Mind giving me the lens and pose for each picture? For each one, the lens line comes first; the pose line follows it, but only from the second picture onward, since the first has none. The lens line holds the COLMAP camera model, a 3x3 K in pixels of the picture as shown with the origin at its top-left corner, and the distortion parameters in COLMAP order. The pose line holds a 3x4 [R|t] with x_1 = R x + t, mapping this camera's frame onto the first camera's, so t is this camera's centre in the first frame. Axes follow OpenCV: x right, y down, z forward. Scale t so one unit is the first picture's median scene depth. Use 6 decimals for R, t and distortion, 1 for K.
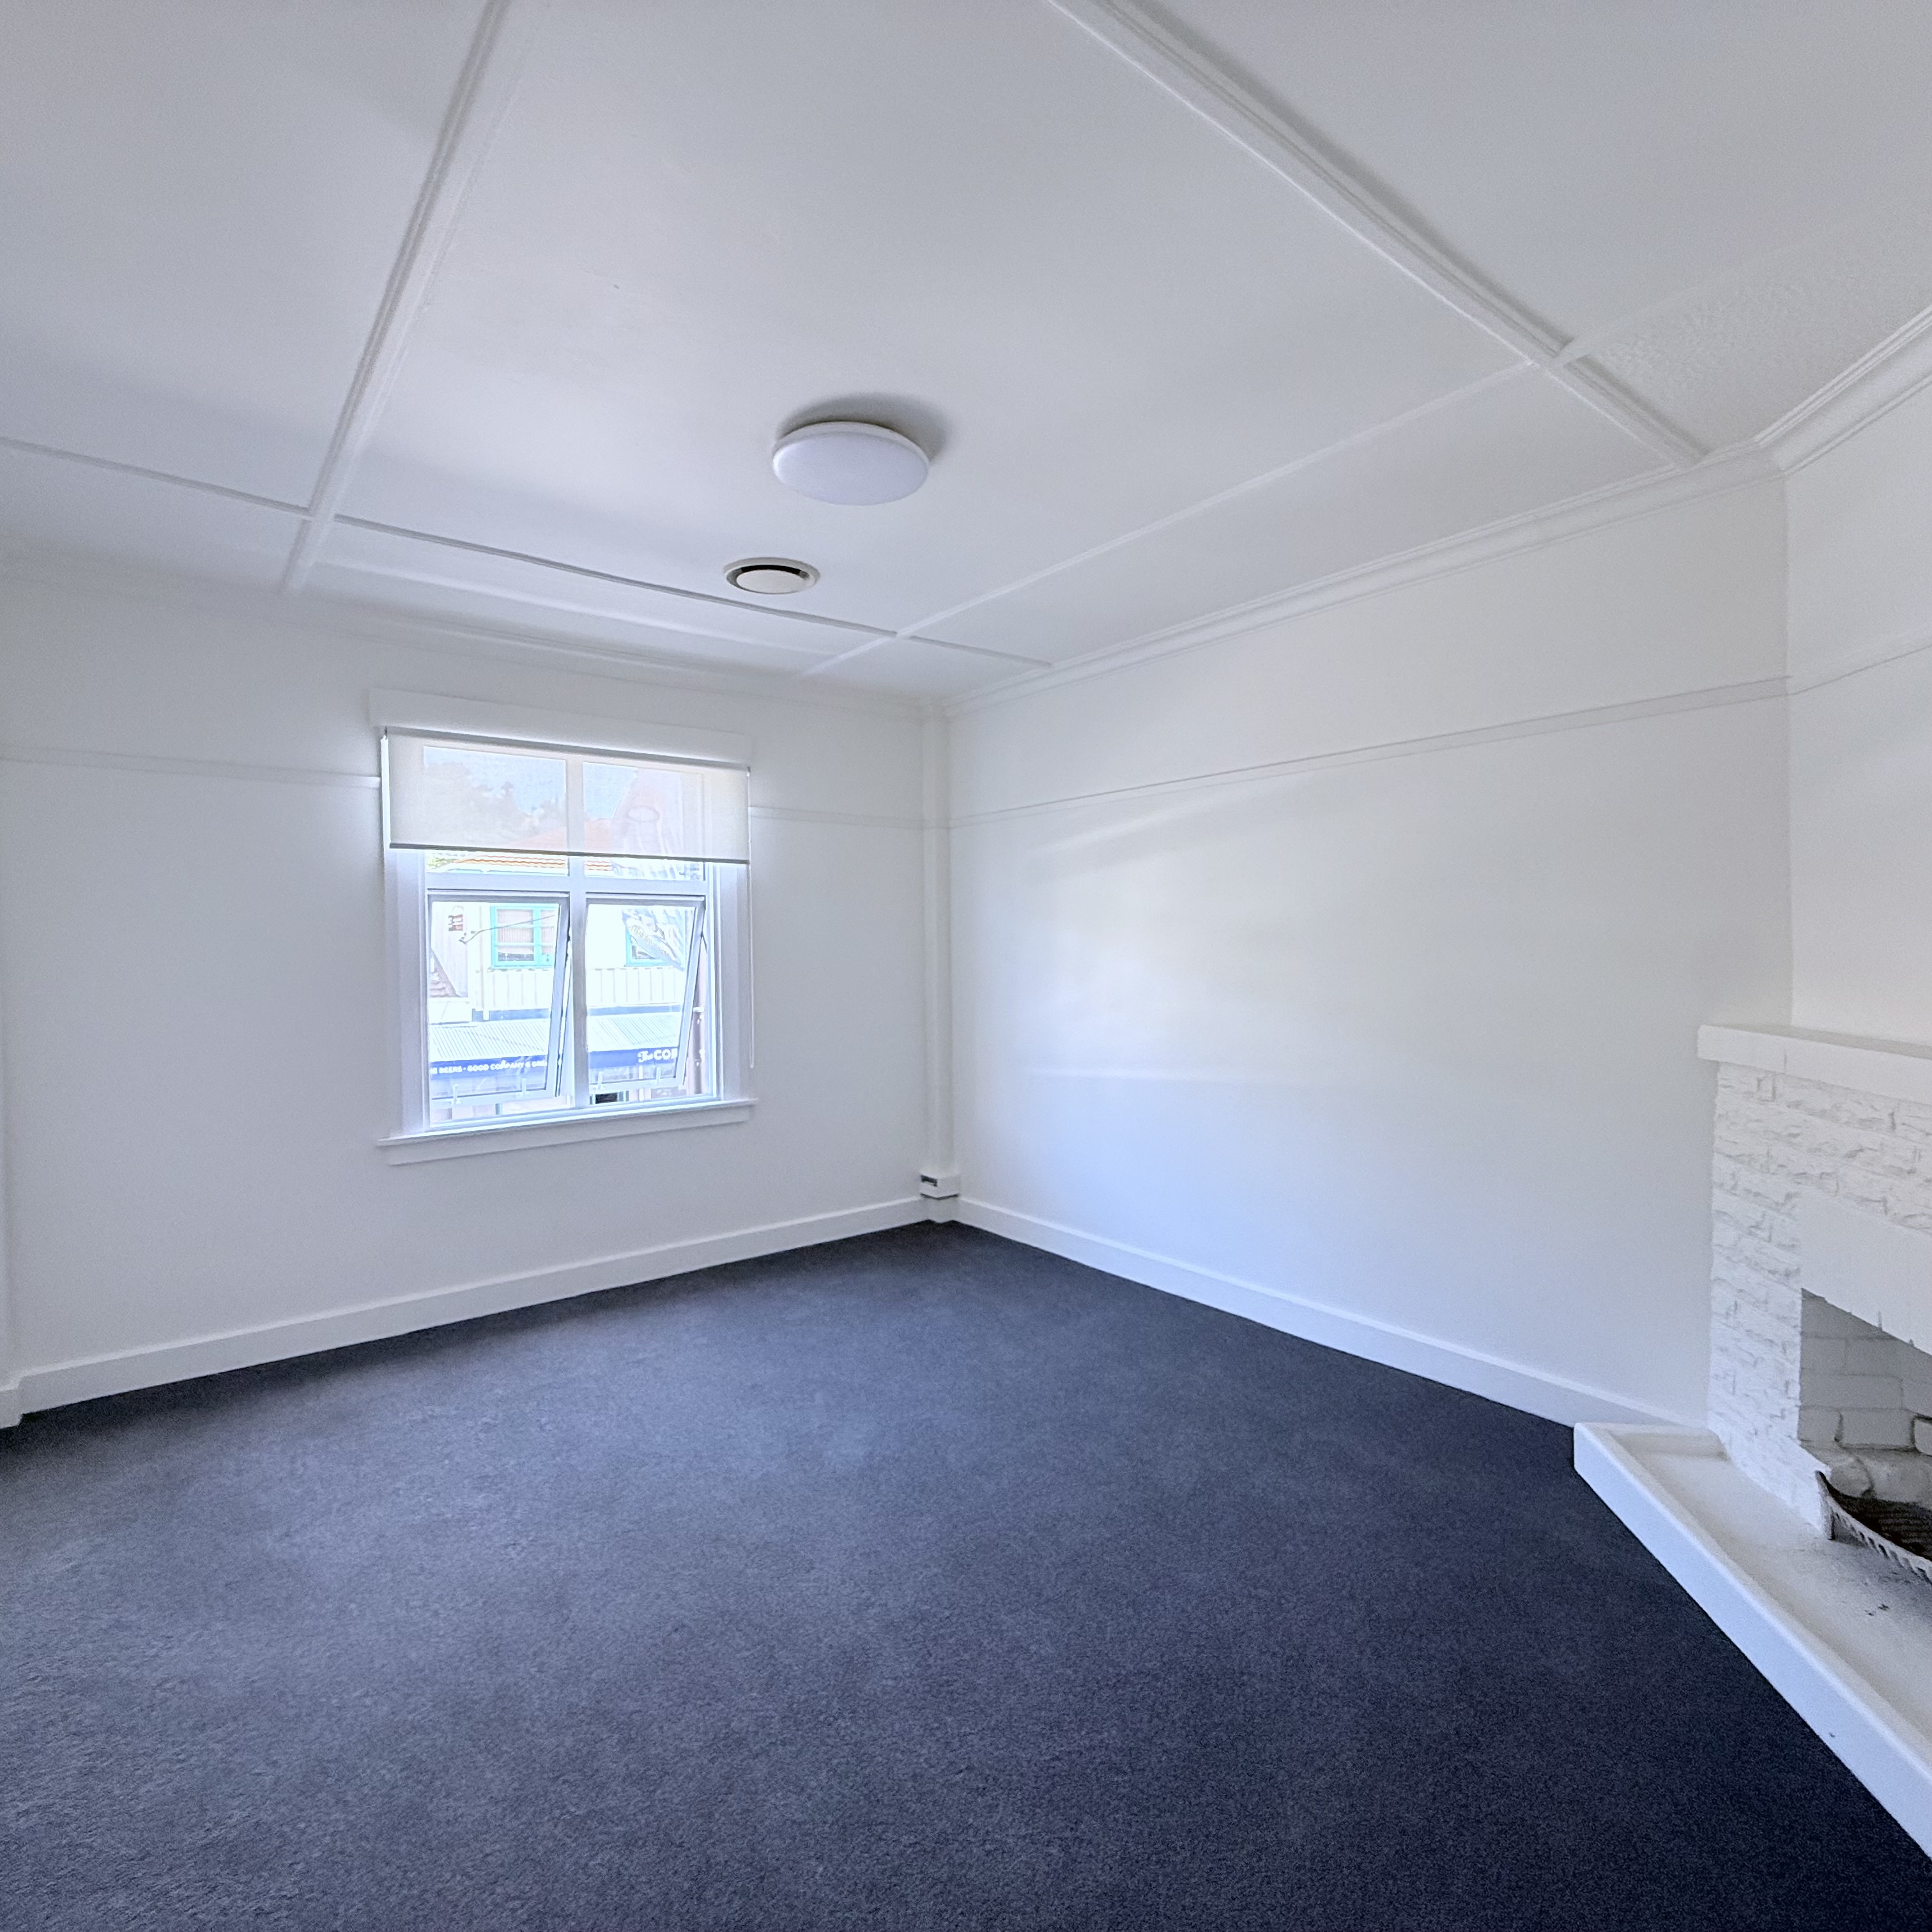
lens RADIAL K [[1031.6, 0, 961.4], [0, 1031.6, 960.8], [0, 0, 1]] dist [0.001952, 0.000178]
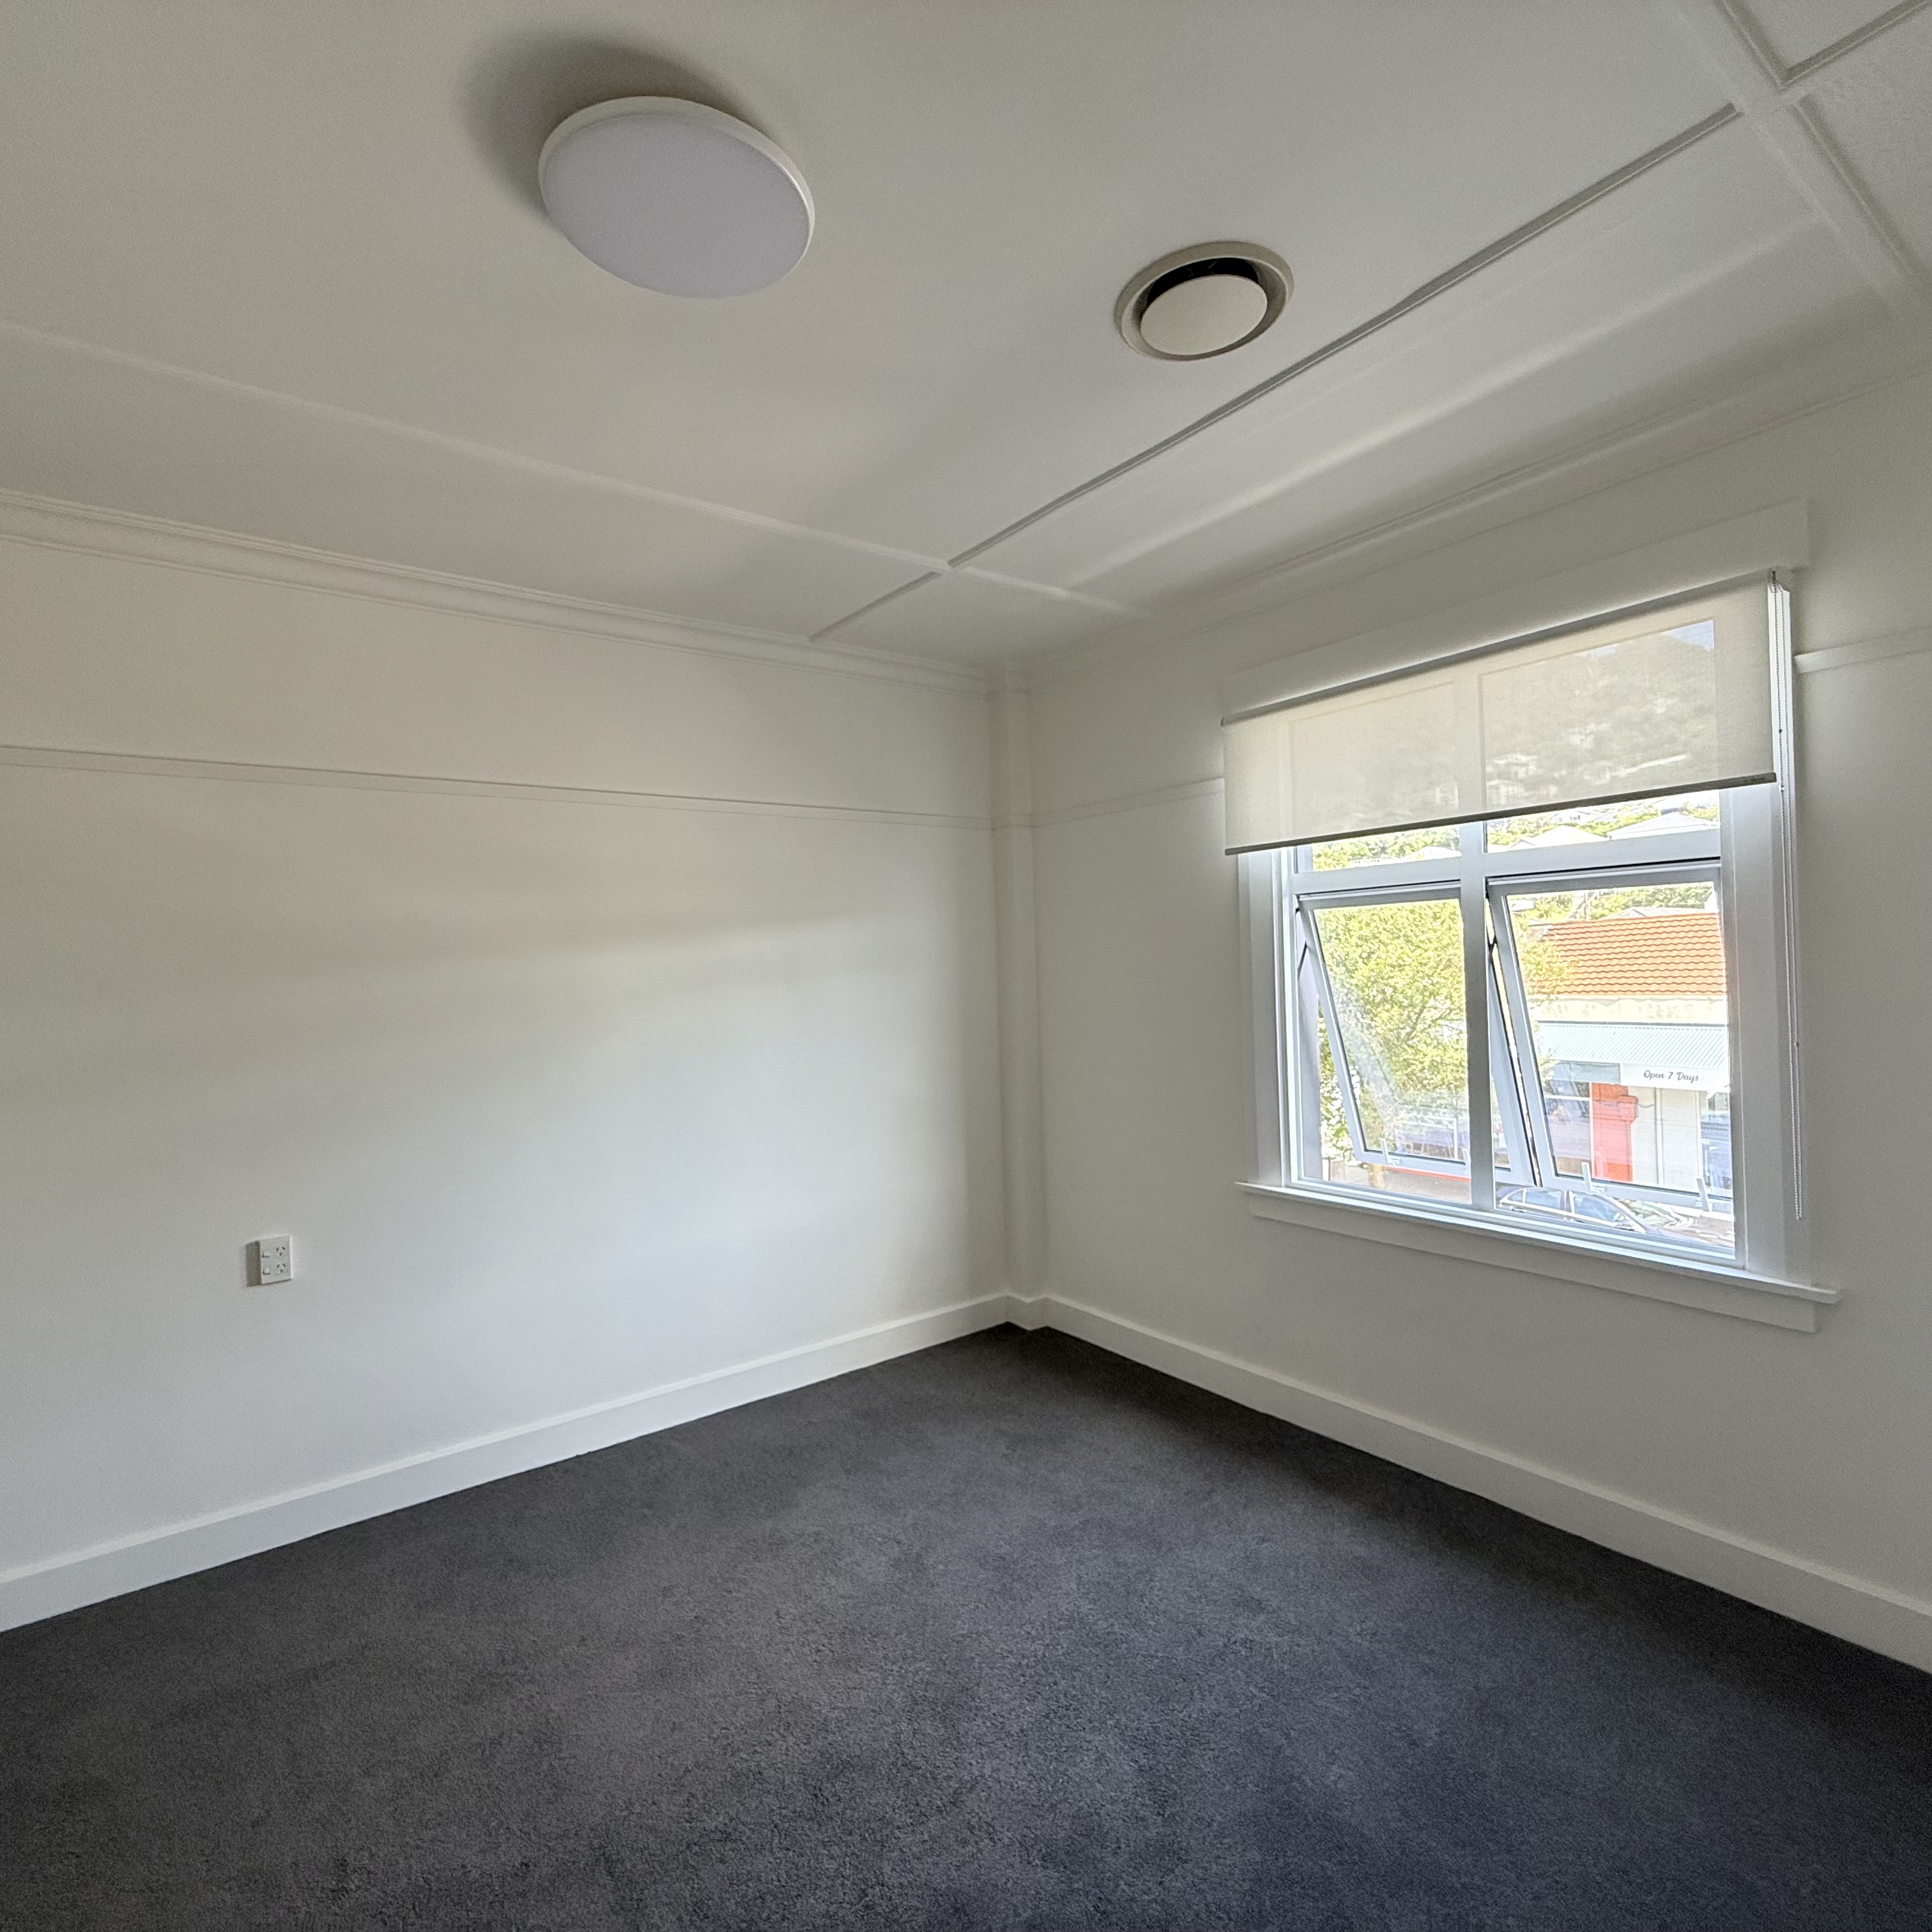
lens RADIAL K [[1031.6, 0, 962.8], [0, 1031.6, 972.0], [0, 0, 1]] dist [0.001952, 0.000178]
pose [[-0.030058, 0.022484, -0.999295, 0.326989], [0.025027, 0.999450, 0.021734, -0.033614], [0.999235, -0.024356, -0.030604, 0.782720]]
